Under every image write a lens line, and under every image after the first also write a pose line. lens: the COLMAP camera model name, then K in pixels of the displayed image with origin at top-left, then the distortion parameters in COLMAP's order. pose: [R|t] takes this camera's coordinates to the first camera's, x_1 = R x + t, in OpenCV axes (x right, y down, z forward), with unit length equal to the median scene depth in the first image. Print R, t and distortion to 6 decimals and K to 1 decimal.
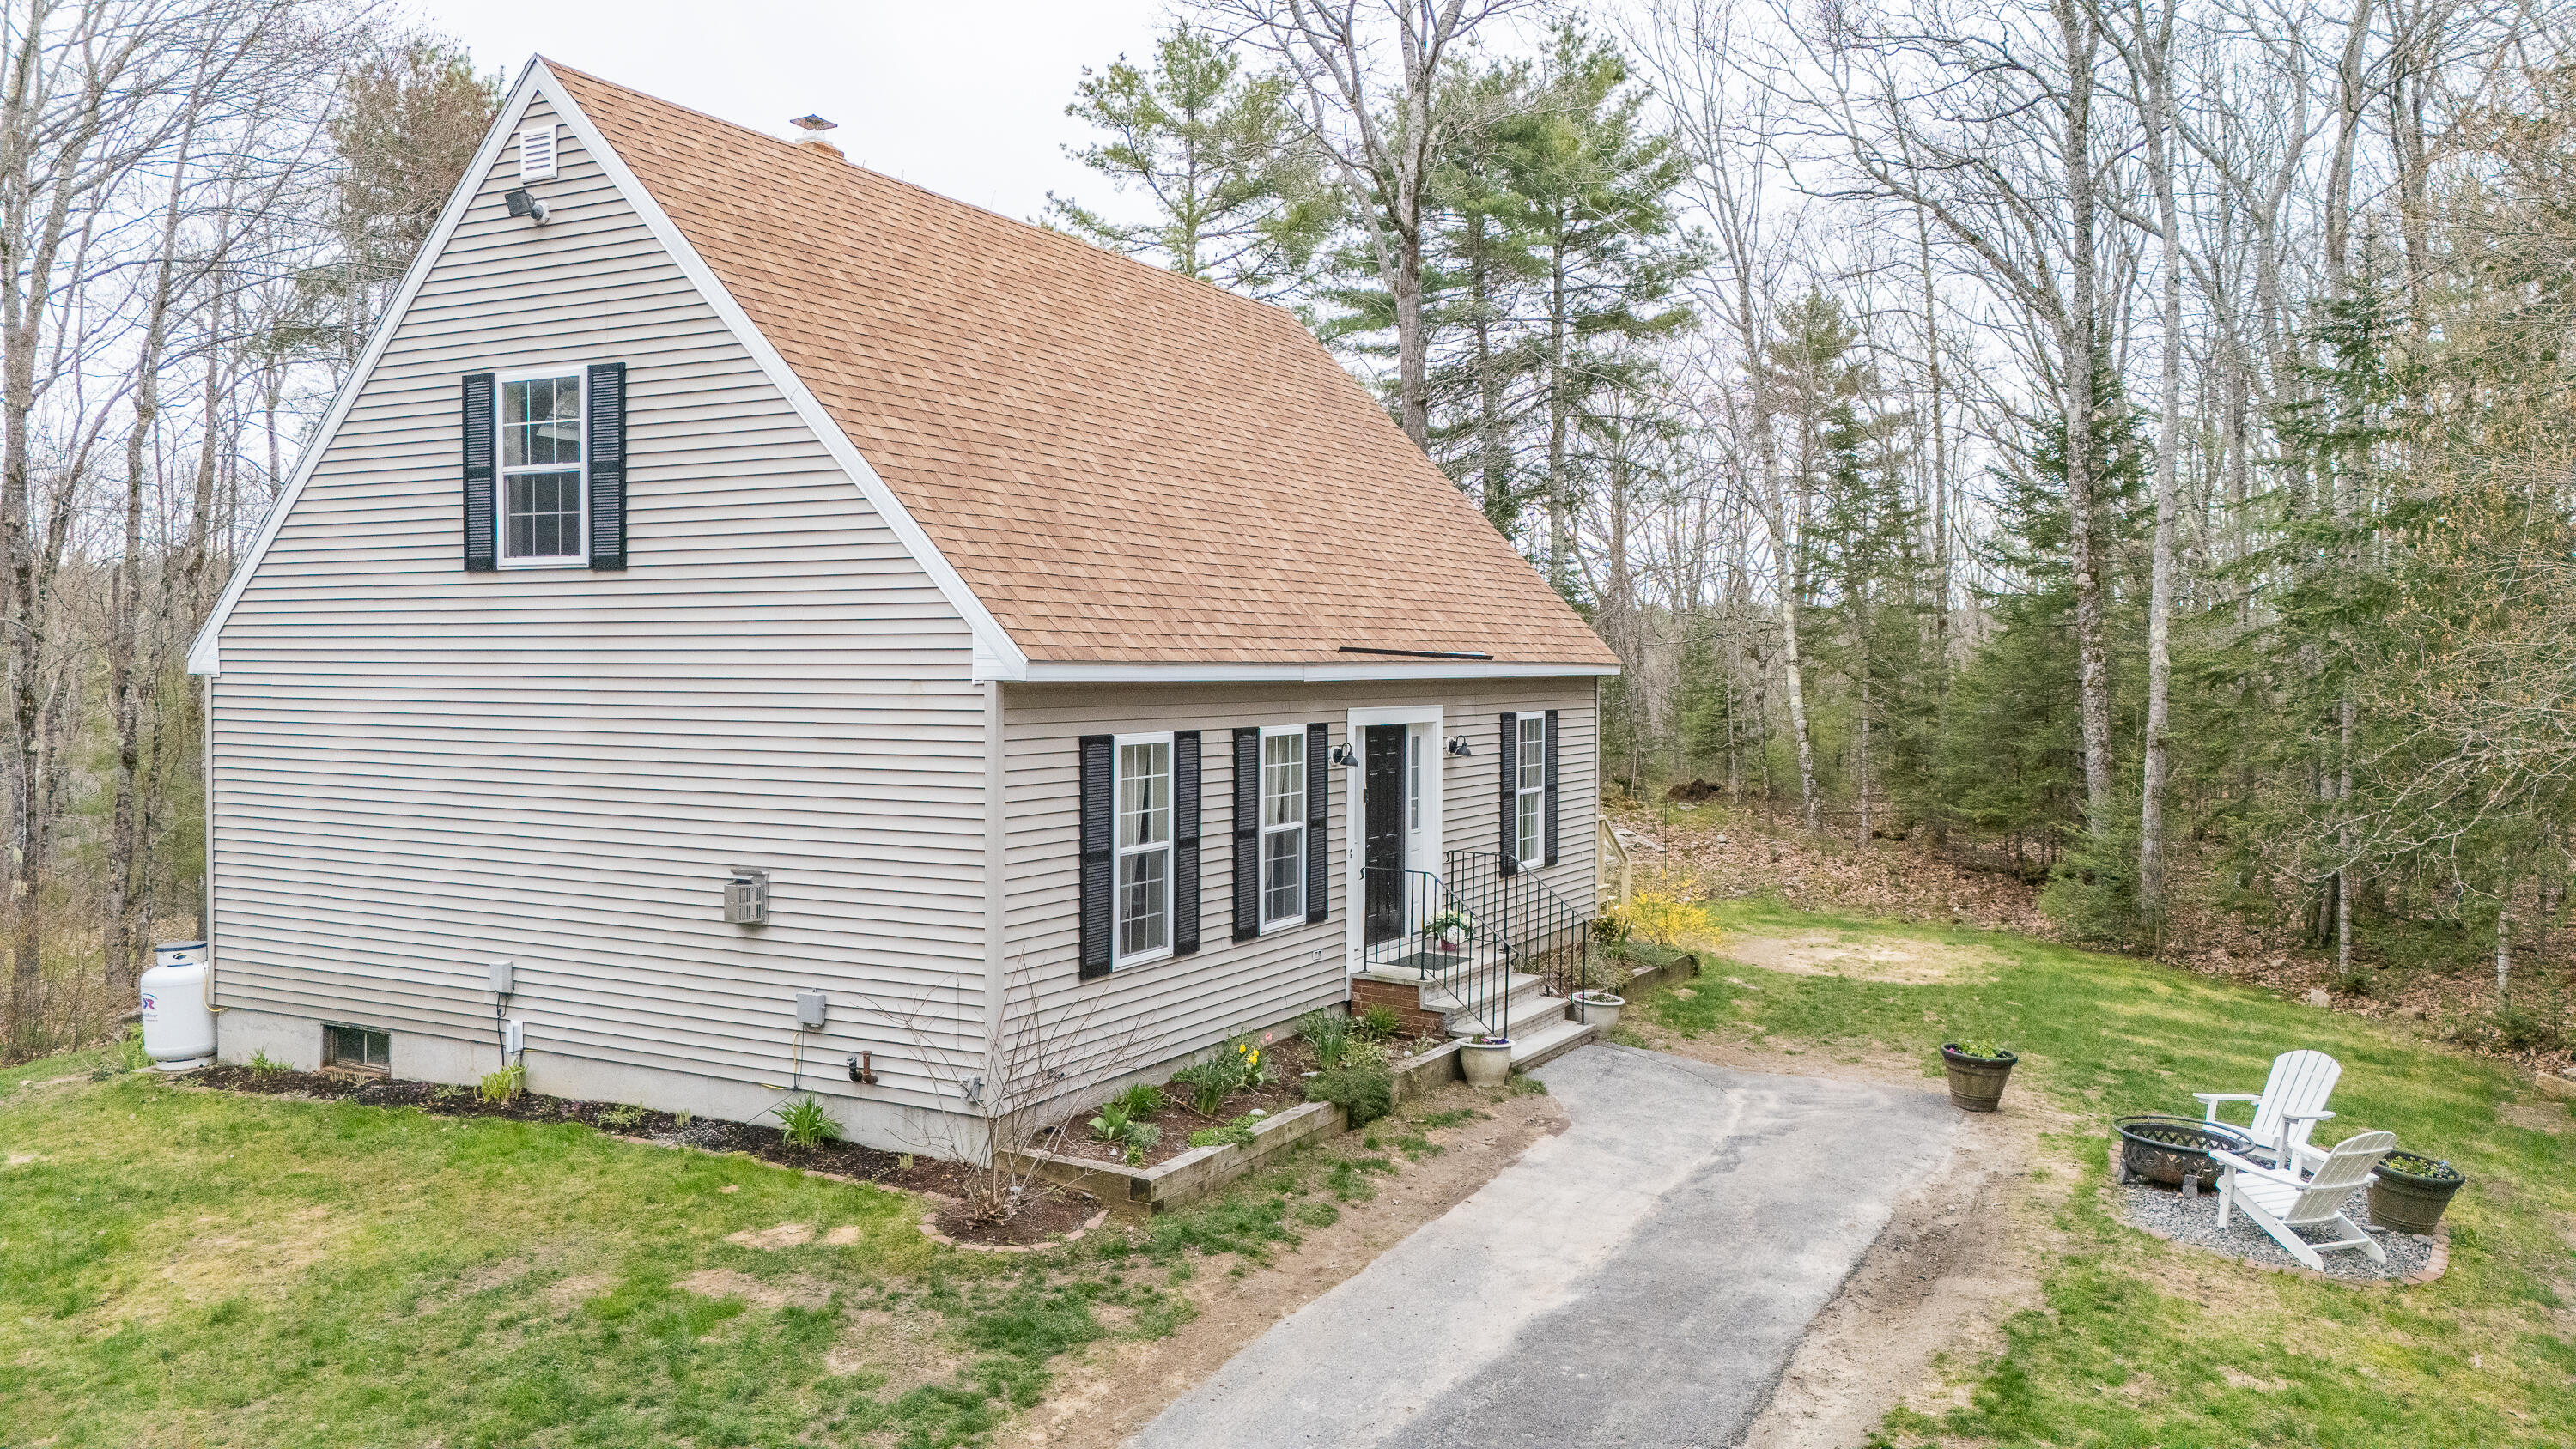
lens RADIAL K [[1871.0, 0, 1293.5], [0, 1871.0, 725.3], [0, 0, 1]] dist [0.058677, -0.028839]
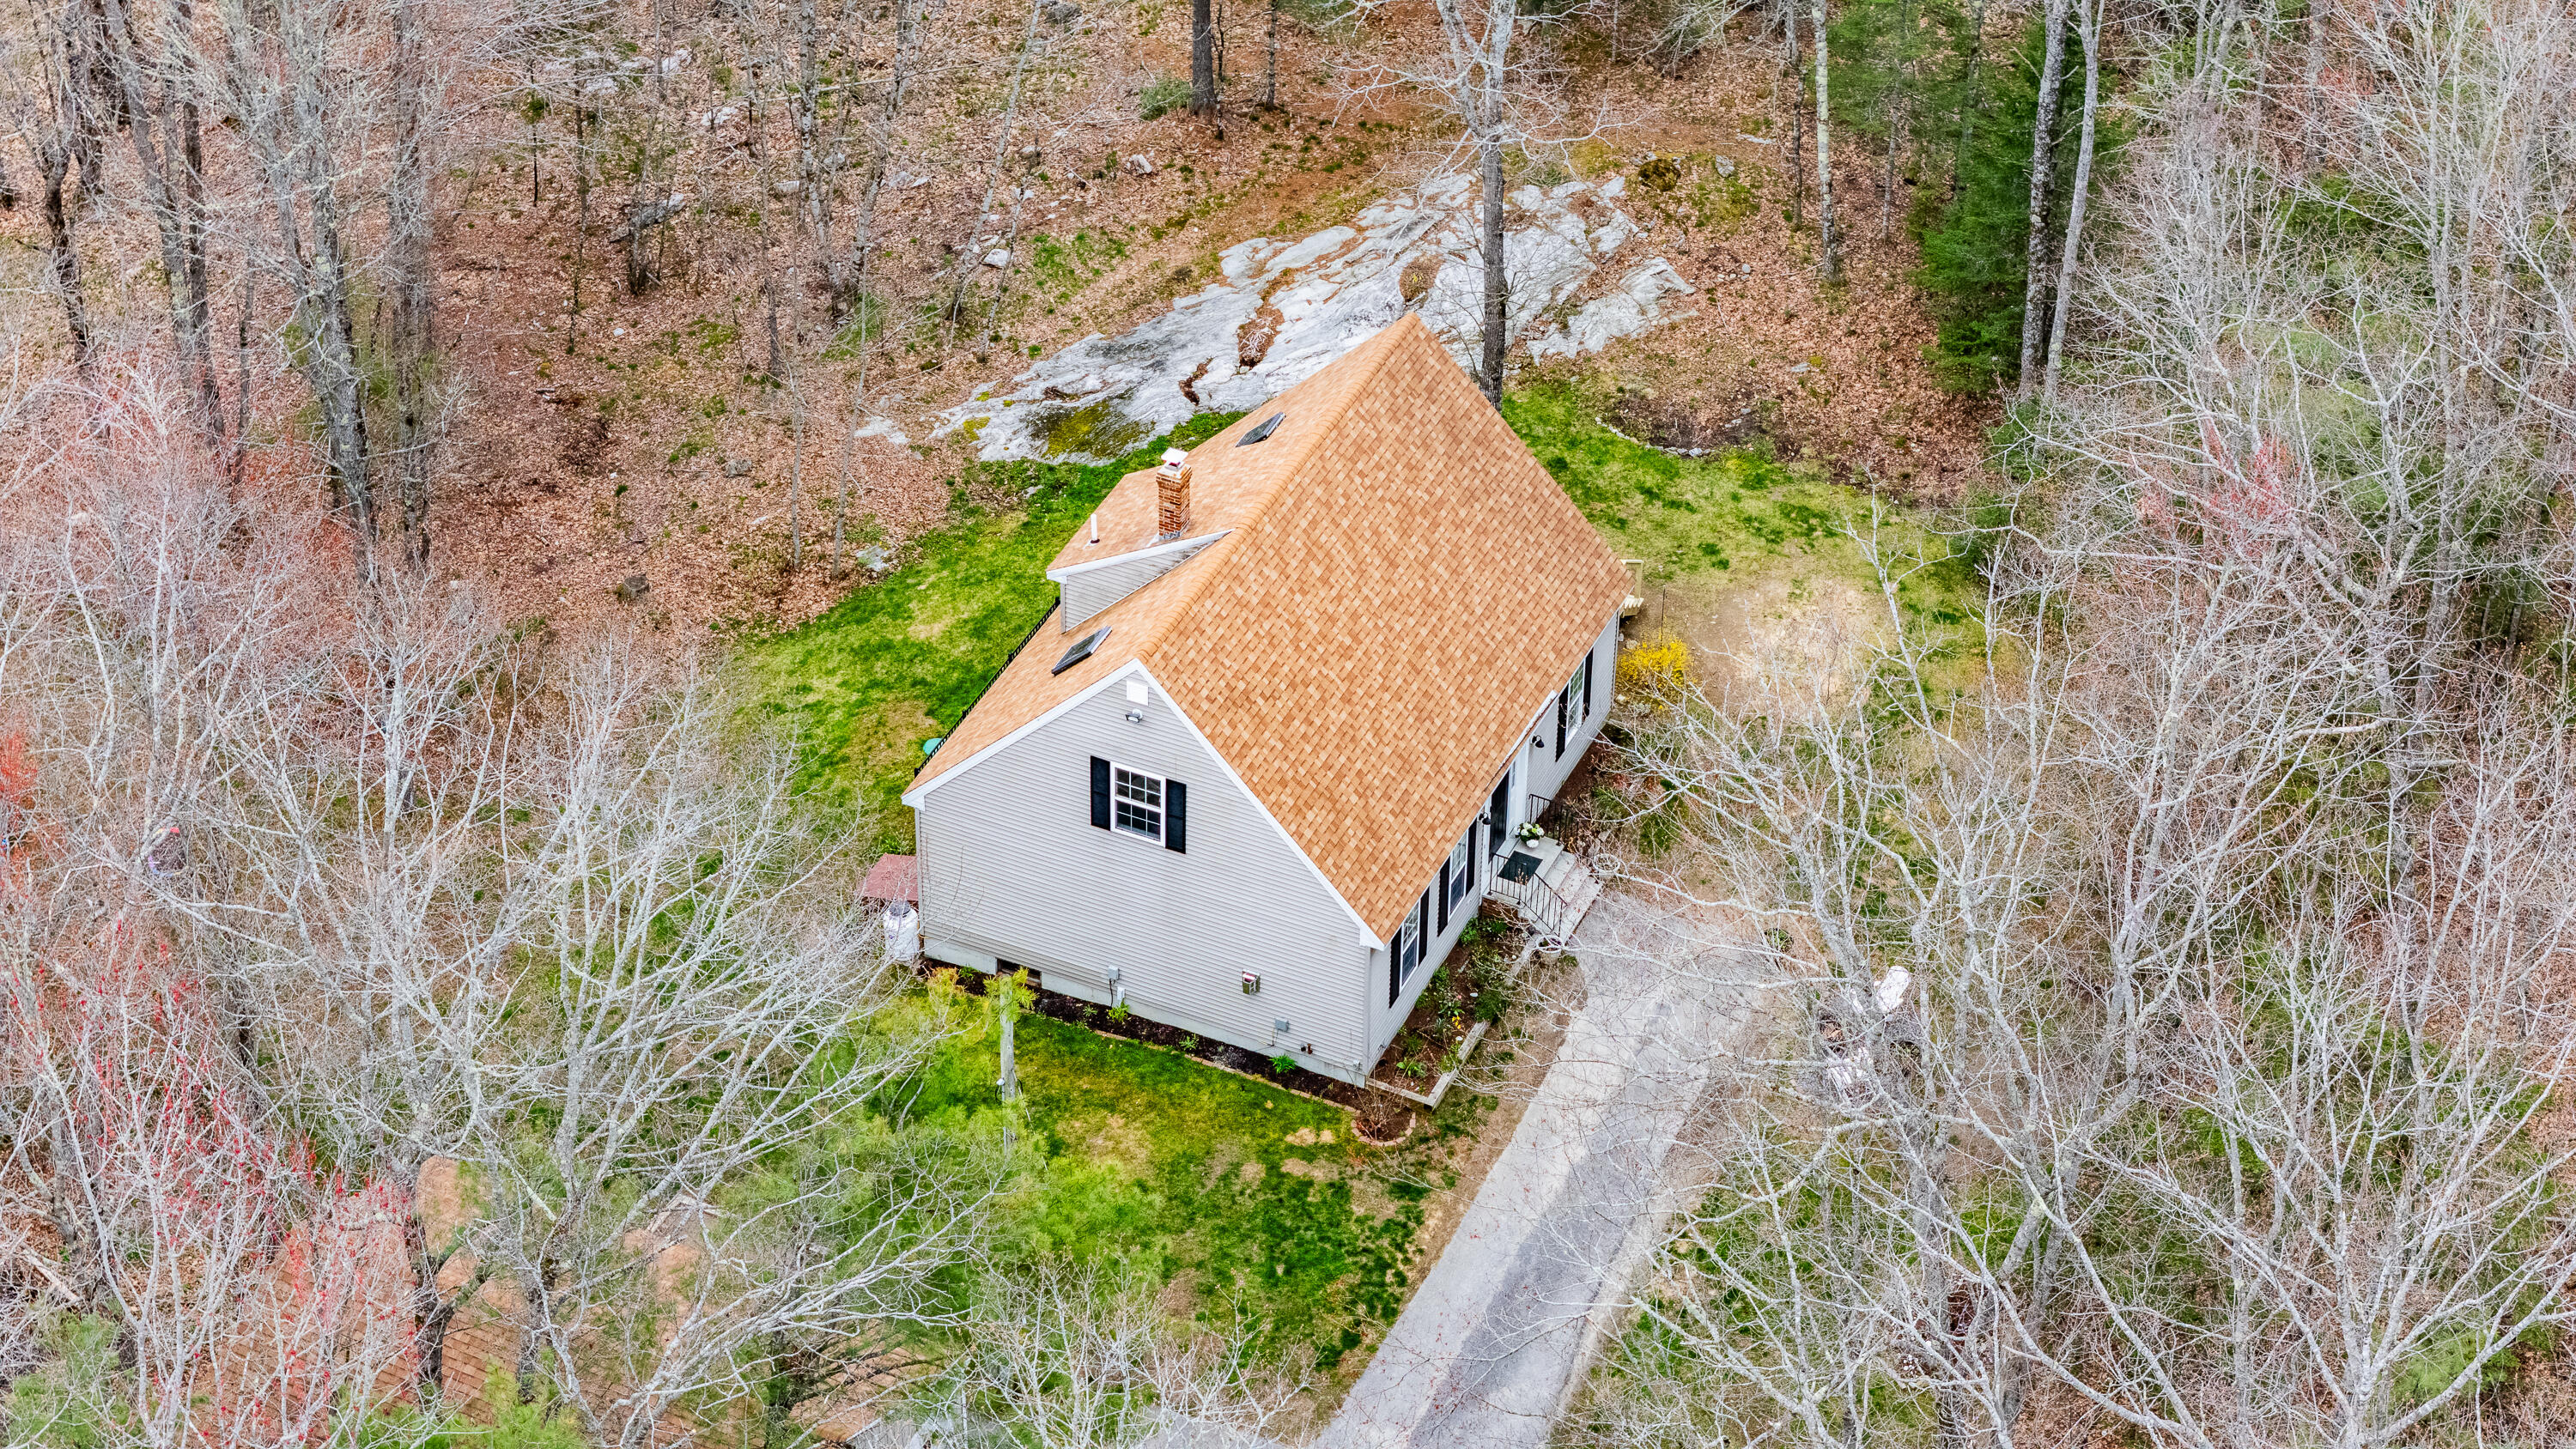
lens RADIAL K [[4969.8, 0, 1301.5], [0, 4969.8, 720.6], [0, 0, 1]] dist [-0.246730, 0.000000]
pose [[0.996268, -0.042347, 0.075212, -0.640837], [-0.010661, 0.804335, 0.594081, -3.665376], [-0.085653, -0.592665, 0.800882, -3.606987]]
